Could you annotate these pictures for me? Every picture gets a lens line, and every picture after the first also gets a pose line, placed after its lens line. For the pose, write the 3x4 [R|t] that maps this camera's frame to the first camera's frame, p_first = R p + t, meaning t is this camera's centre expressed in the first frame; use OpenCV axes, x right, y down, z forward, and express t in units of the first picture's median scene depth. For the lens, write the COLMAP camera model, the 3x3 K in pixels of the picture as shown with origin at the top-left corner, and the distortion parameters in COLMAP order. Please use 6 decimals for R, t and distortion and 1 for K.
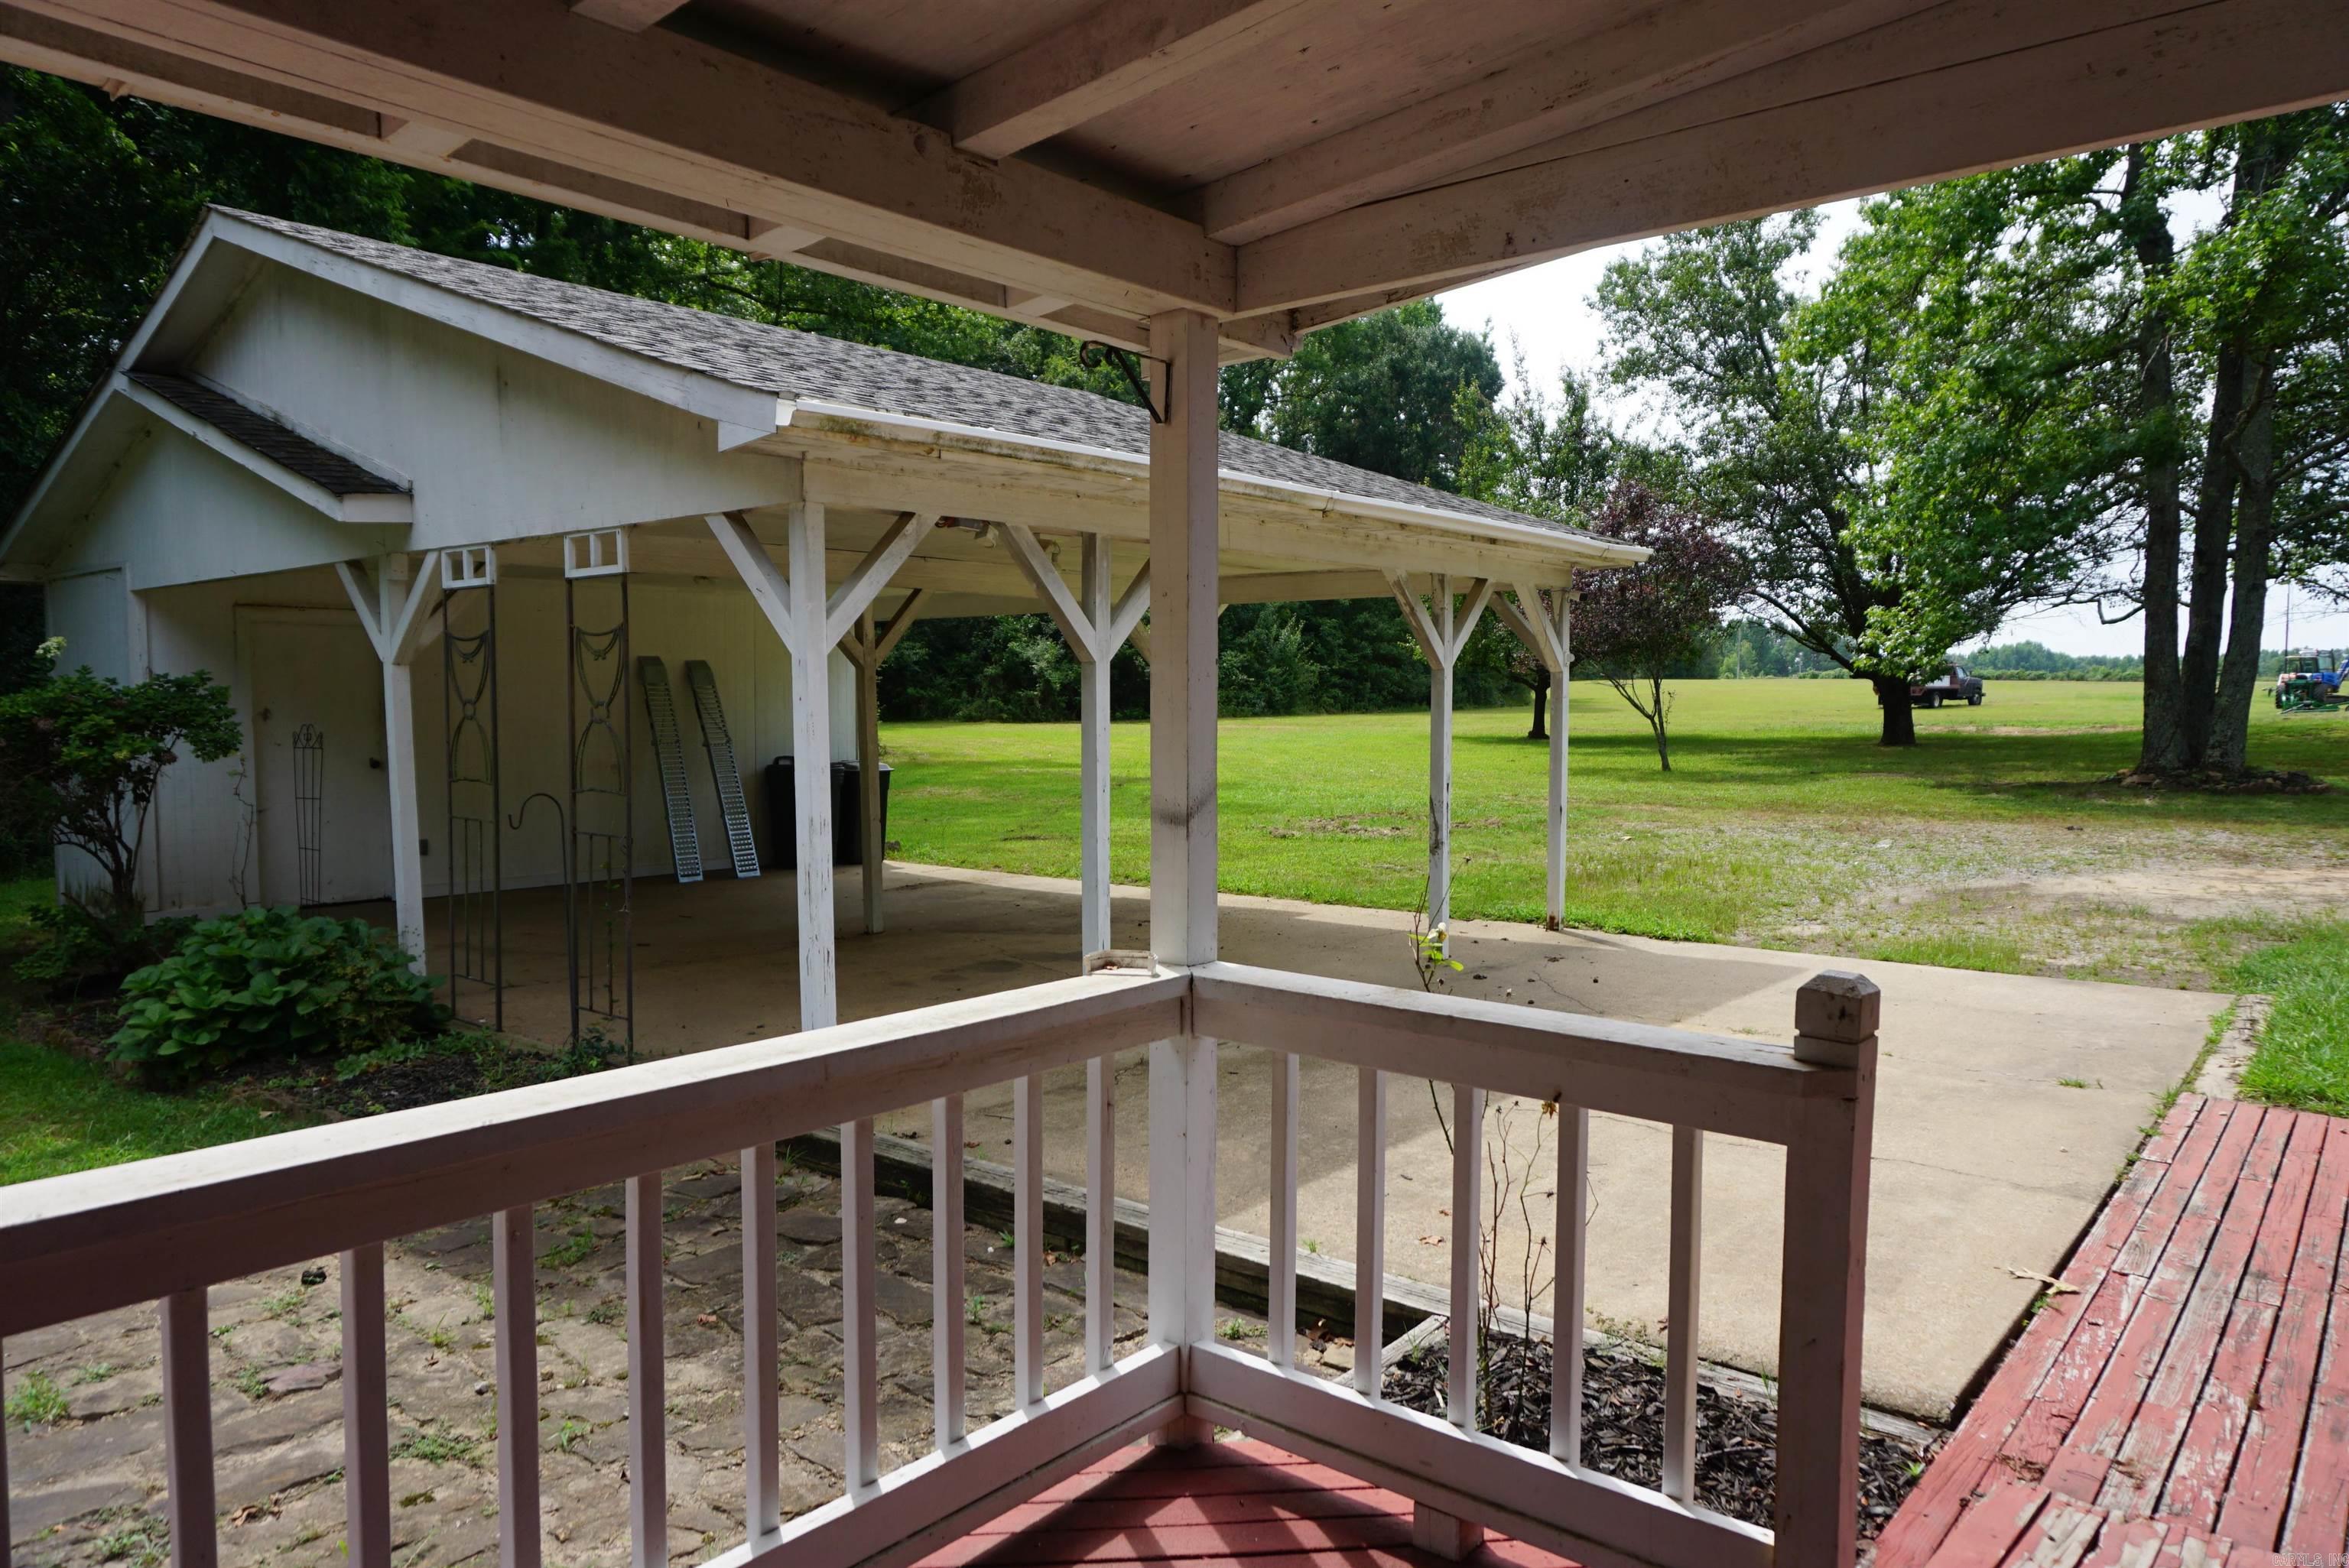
lens RADIAL K [[1558.5, 0, 1173.8], [0, 1558.5, 783.0], [0, 0, 1]] dist [-0.049610, 0.032938]
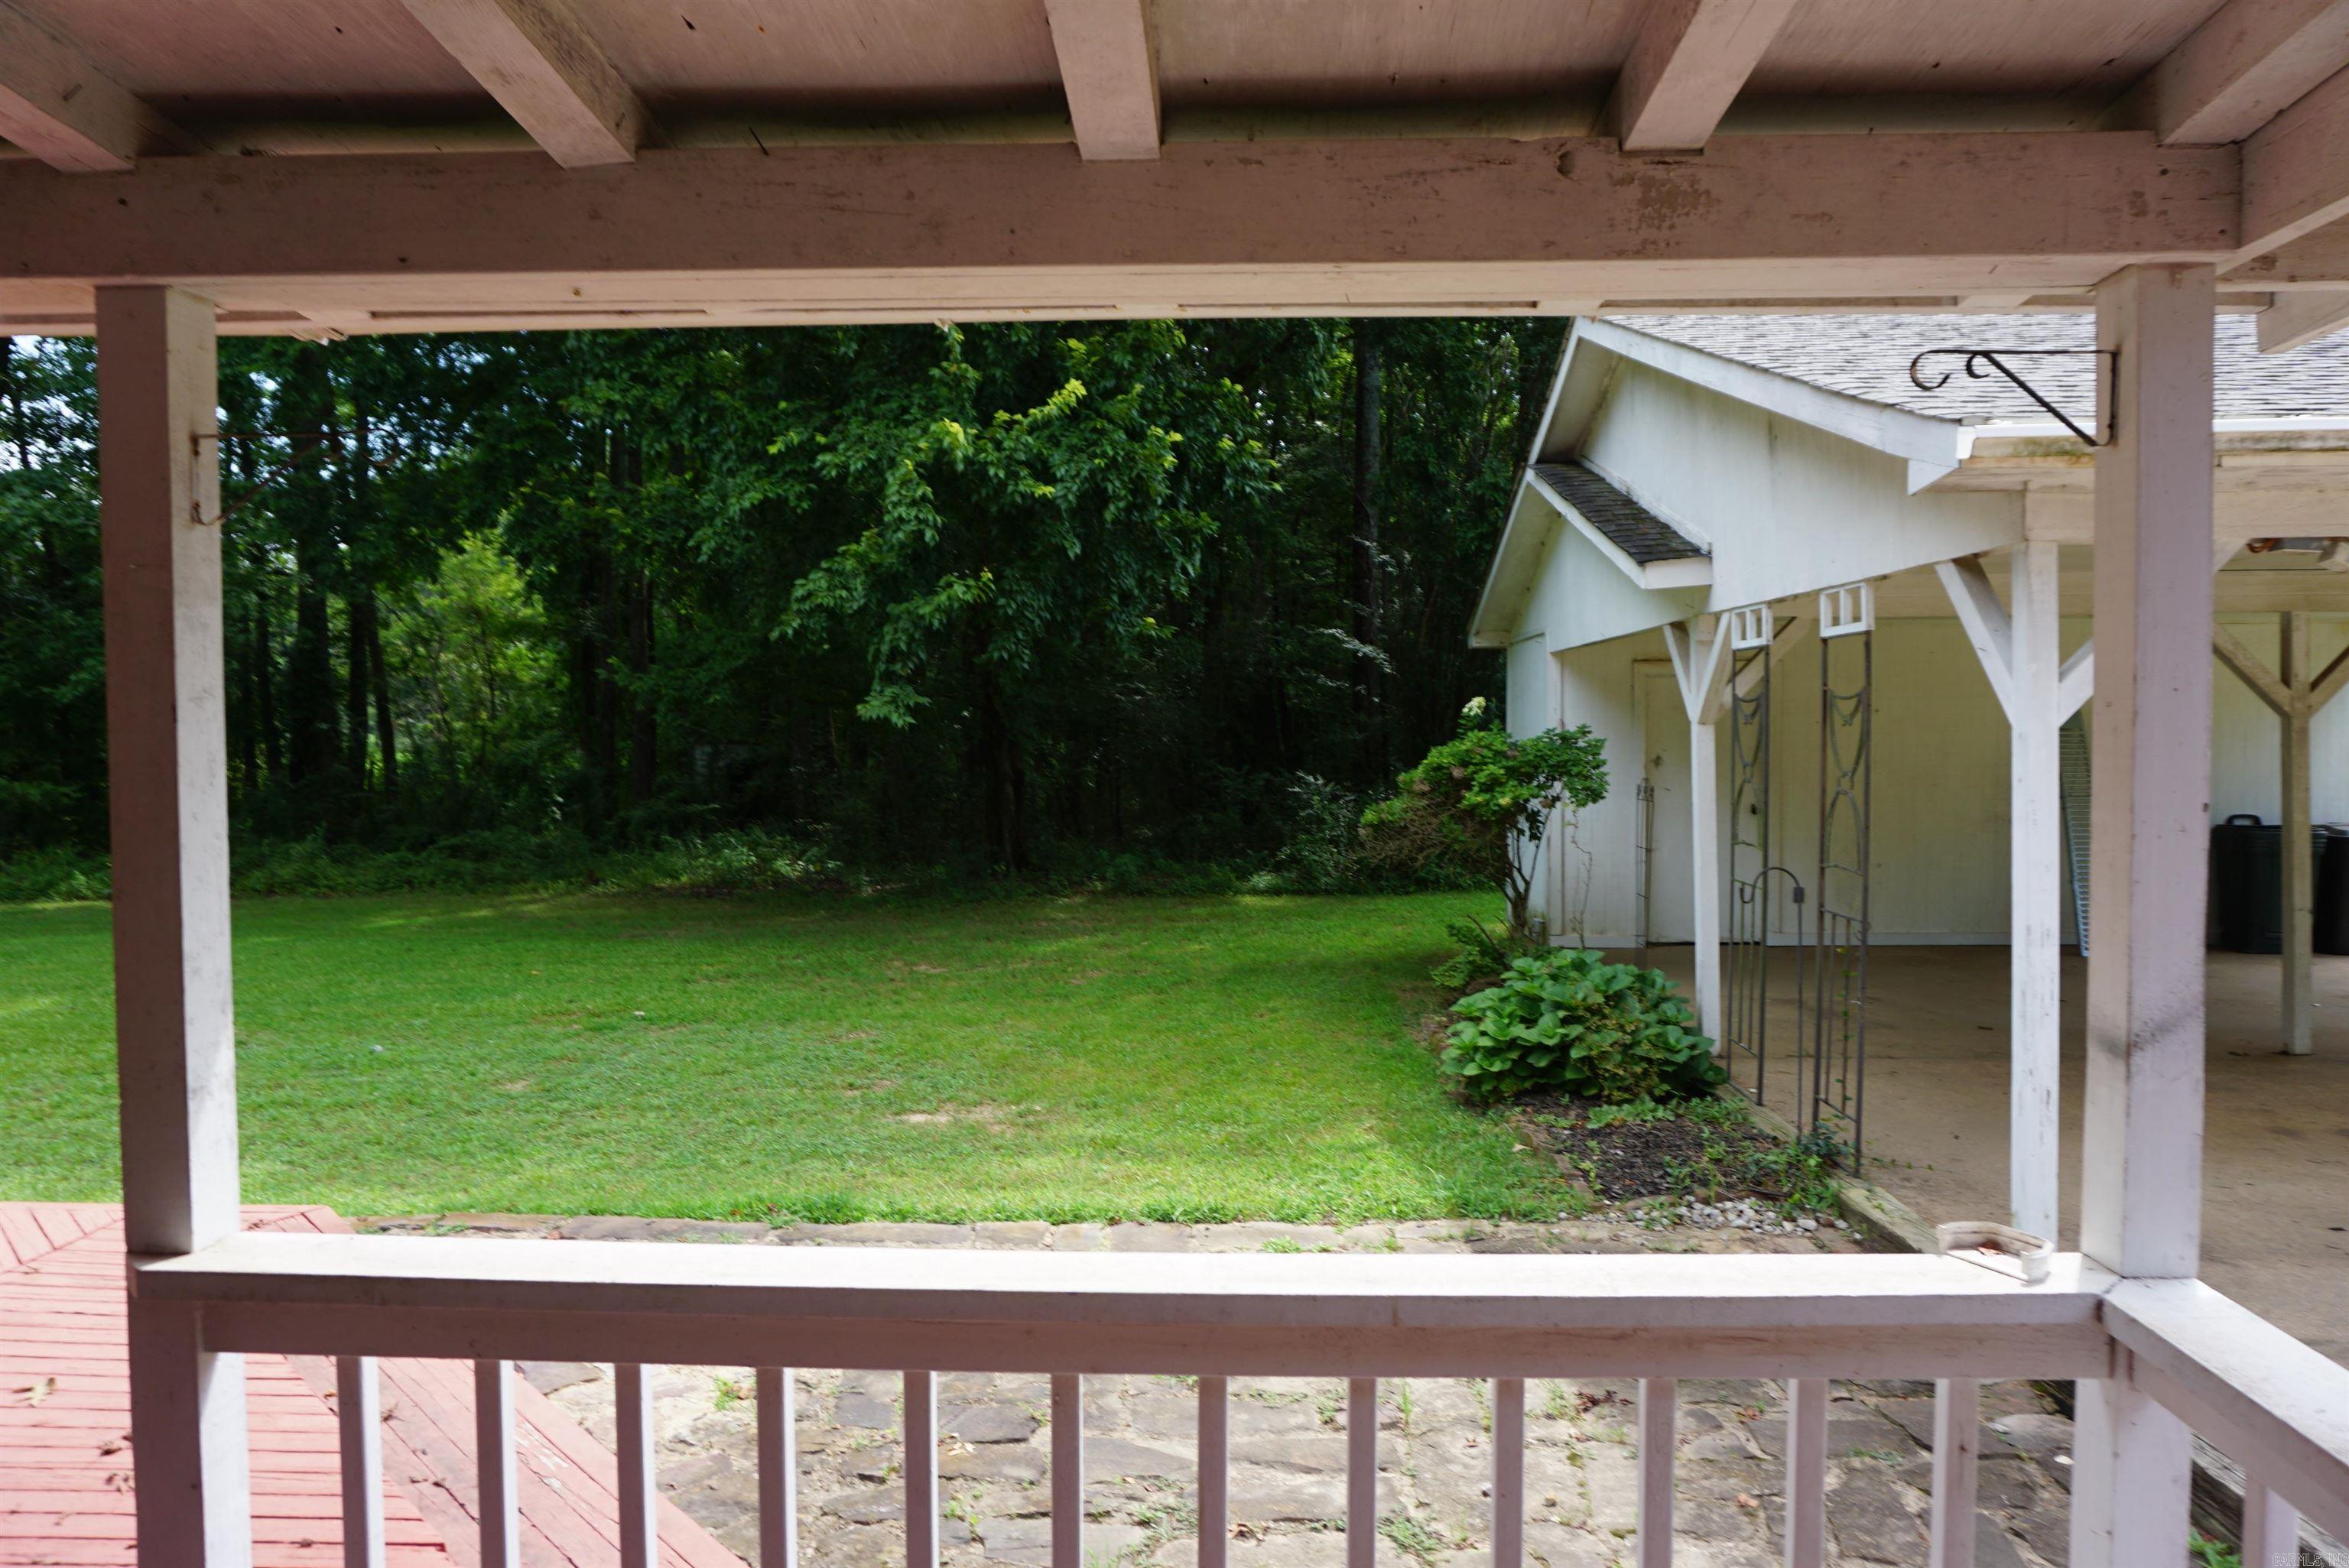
lens RADIAL K [[1558.5, 0, 1182.0], [0, 1558.5, 788.5], [0, 0, 1]] dist [-0.049610, 0.032938]
pose [[0.606737, 0.027364, -0.794432, 0.086945], [-0.037481, 0.999281, 0.005795, -0.023707], [0.794019, 0.026260, 0.607326, 0.094619]]
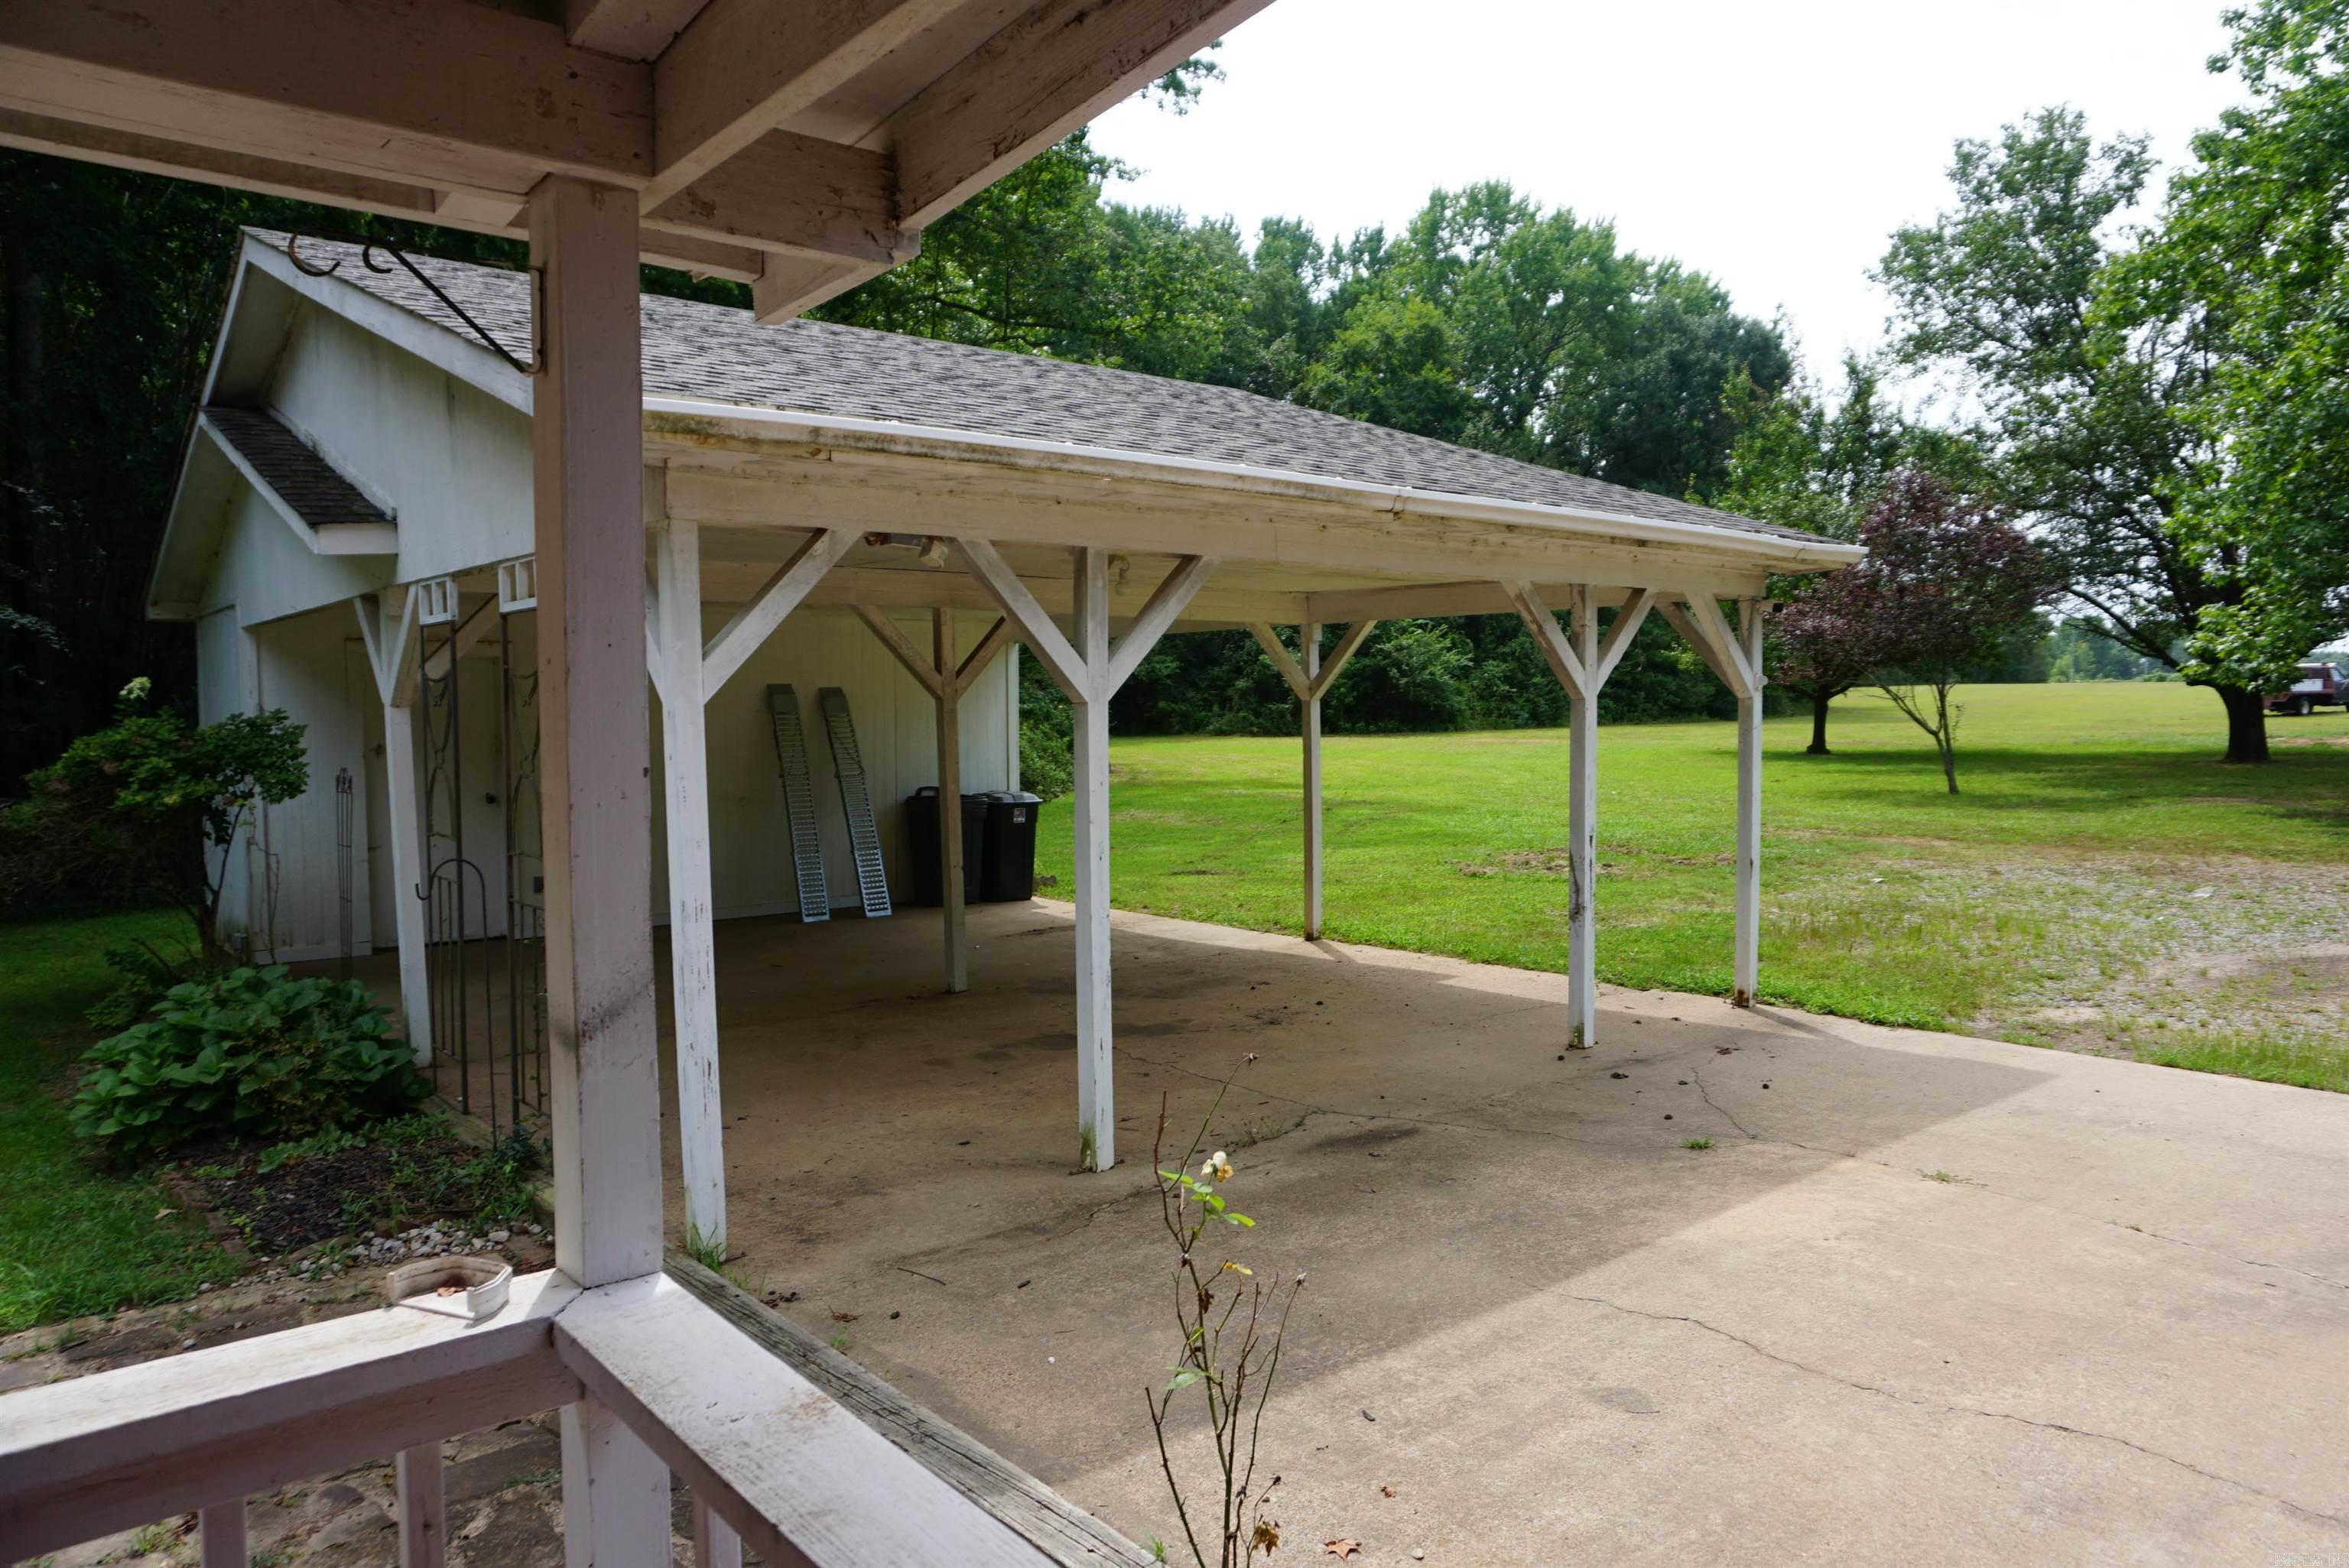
lens RADIAL K [[1558.5, 0, 1172.5], [0, 1558.5, 786.1], [0, 0, 1]] dist [-0.049610, 0.032938]
pose [[0.983747, 0.001437, -0.179553, 0.106063], [-0.002198, 0.999989, -0.004037, -0.022712], [0.179545, 0.004366, 0.983740, 0.147440]]
